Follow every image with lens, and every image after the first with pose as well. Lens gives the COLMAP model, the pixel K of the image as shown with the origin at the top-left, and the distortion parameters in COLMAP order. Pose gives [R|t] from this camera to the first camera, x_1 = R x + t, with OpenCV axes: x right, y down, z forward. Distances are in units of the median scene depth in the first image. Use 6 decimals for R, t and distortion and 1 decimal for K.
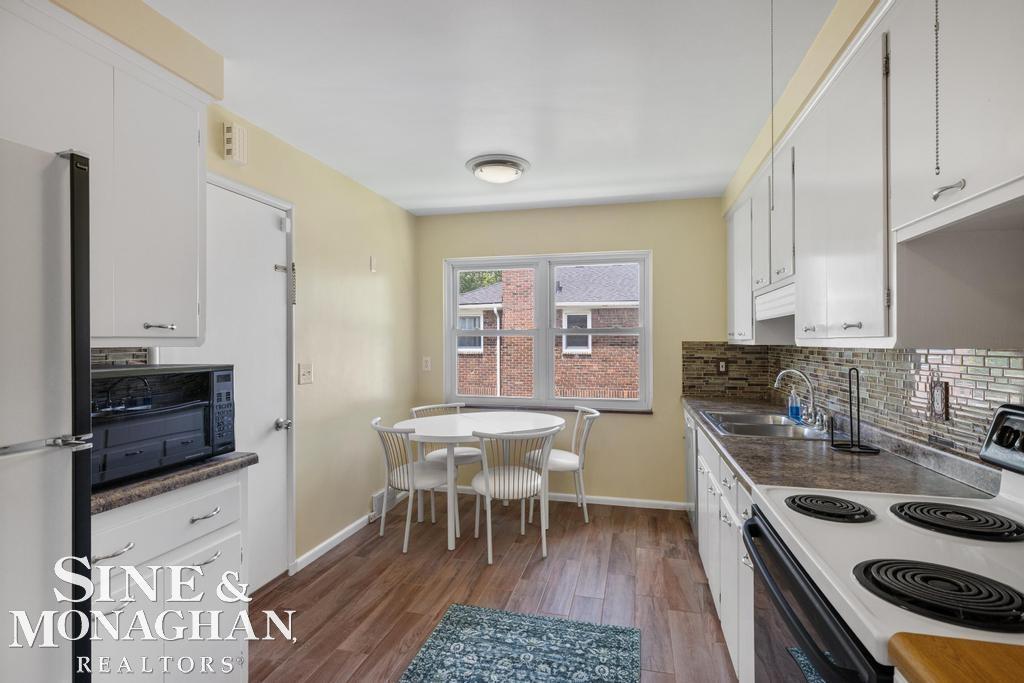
lens RADIAL K [[481.6, 0, 511.6], [0, 481.6, 339.7], [0, 0, 1]] dist [-0.004043, -0.001014]
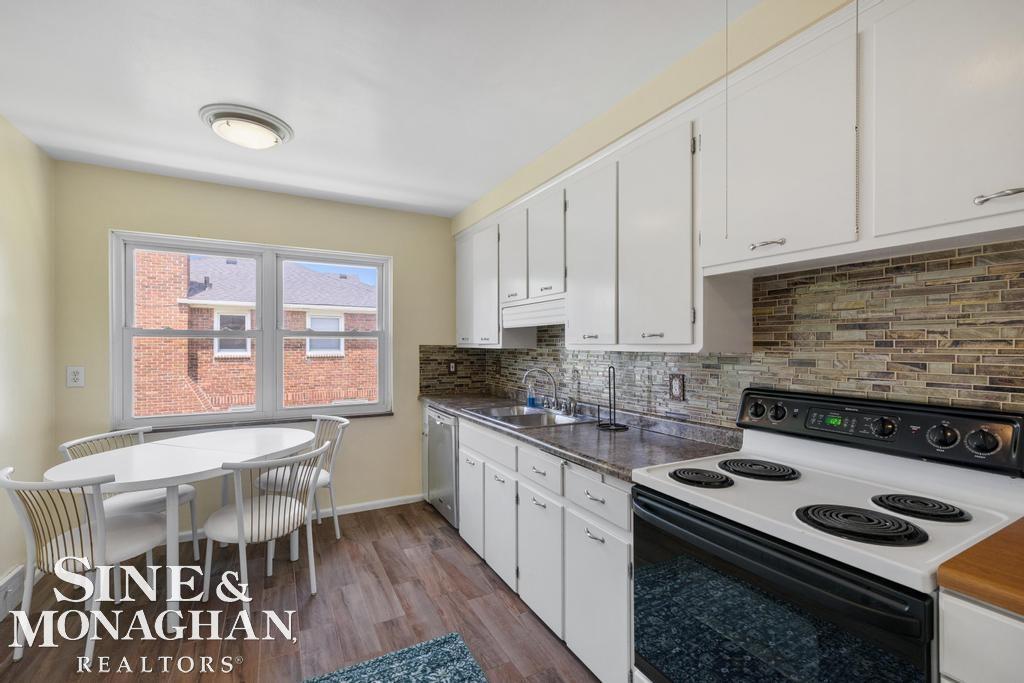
lens RADIAL K [[433.7, 0, 511.9], [0, 433.7, 344.6], [0, 0, 1]] dist [0.001113, -0.000238]
pose [[0.749792, 0.001718, 0.661672, -0.152741], [-0.005004, 0.999983, 0.003075, -0.001855], [-0.661655, -0.005617, 0.749787, 0.148582]]
